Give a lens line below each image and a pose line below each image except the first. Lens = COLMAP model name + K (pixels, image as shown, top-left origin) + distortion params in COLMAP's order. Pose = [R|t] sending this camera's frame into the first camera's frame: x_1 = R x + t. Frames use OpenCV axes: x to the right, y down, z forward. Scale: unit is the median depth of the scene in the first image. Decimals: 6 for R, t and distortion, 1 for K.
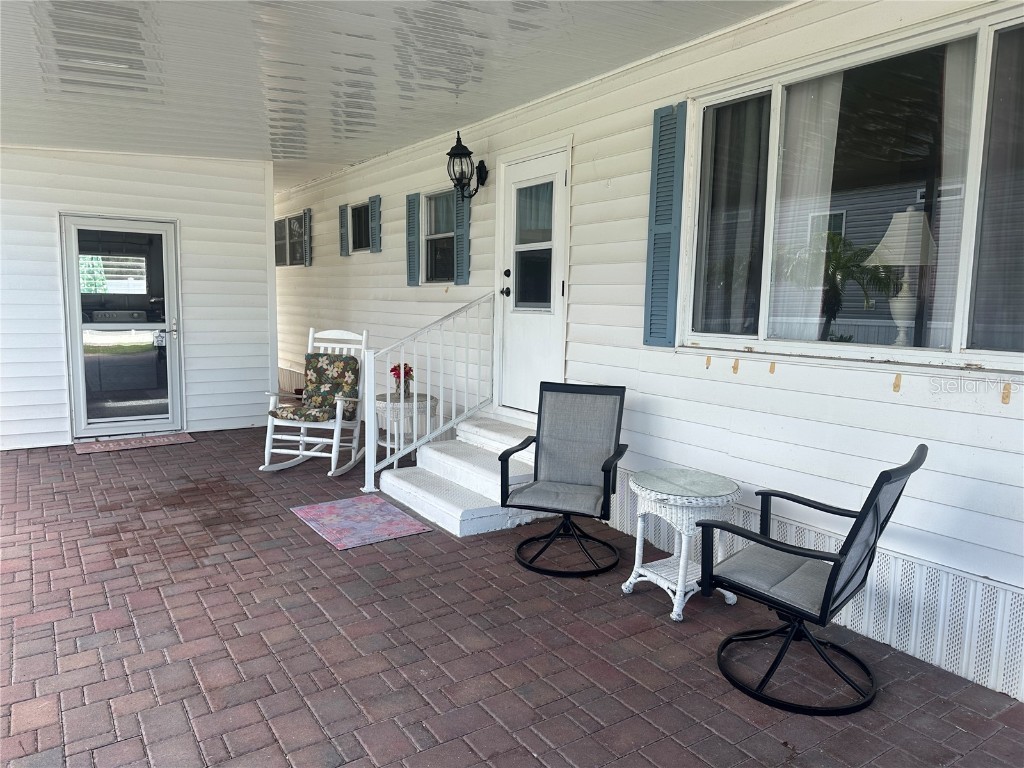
lens RADIAL K [[746.0, 0, 510.9], [0, 746.0, 378.9], [0, 0, 1]] dist [0.086663, -0.085636]
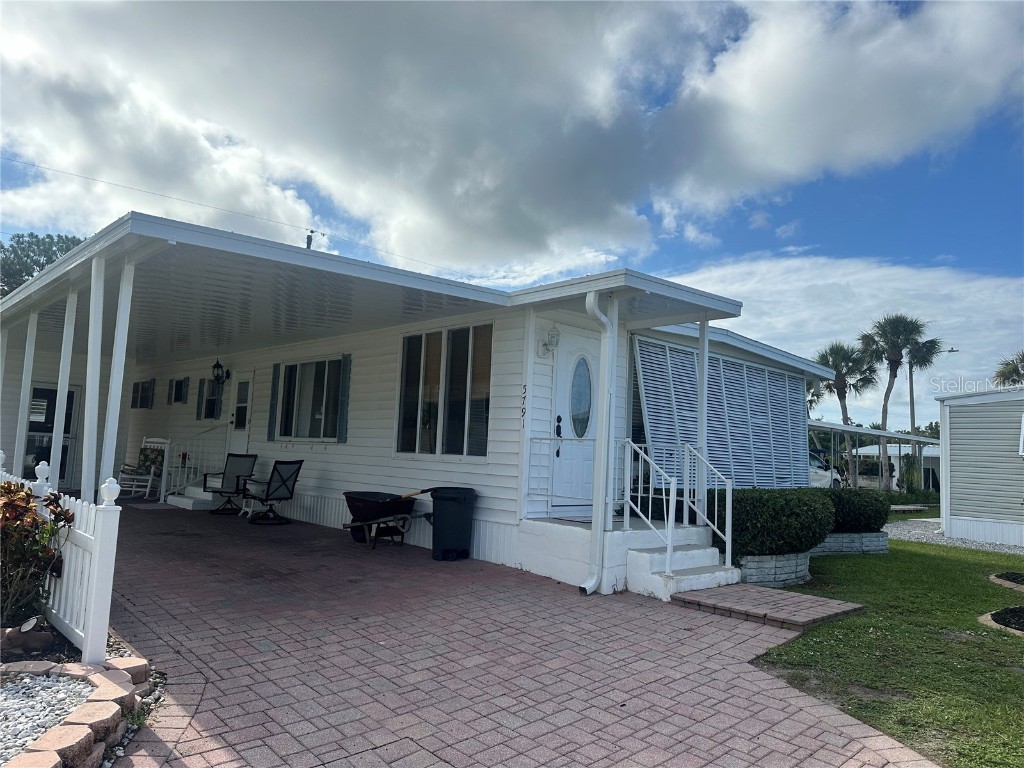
lens RADIAL K [[715.9, 0, 500.2], [0, 715.9, 382.7], [0, 0, 1]] dist [0.049401, -0.062269]
pose [[0.983634, 0.055191, 0.171515, 0.407072], [-0.019021, 0.978419, -0.205755, 0.203032], [-0.179170, 0.199126, 0.963456, -1.319195]]
